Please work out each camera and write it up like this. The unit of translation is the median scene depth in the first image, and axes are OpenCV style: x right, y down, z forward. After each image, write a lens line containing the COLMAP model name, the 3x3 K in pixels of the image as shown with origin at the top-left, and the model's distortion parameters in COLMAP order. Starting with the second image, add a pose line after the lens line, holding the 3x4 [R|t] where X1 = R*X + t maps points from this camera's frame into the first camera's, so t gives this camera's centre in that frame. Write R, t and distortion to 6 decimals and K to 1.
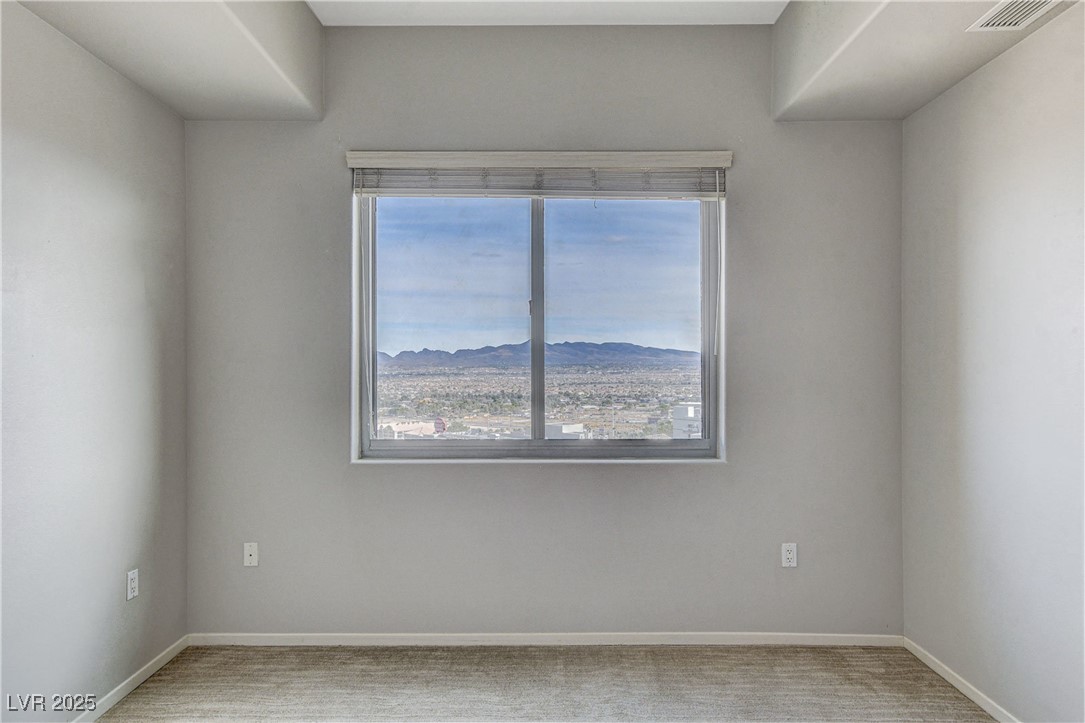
lens RADIAL K [[694.4, 0, 541.1], [0, 694.4, 360.9], [0, 0, 1]] dist [0.009491, 0.003496]
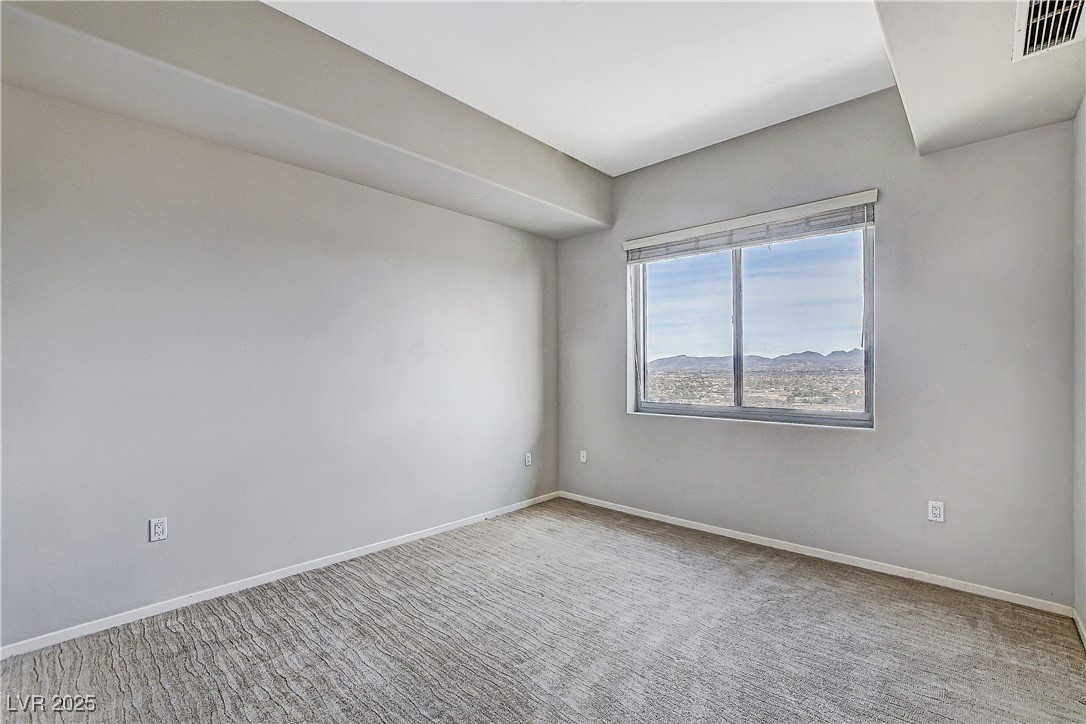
lens RADIAL K [[483.9, 0, 532.0], [0, 483.9, 367.3], [0, 0, 1]] dist [-0.017391, 0.001145]
pose [[0.722841, -0.003119, -0.691007, 0.471845], [0.012133, 0.999893, 0.008179, 0.014624], [0.690908, -0.014296, 0.722802, -0.093738]]
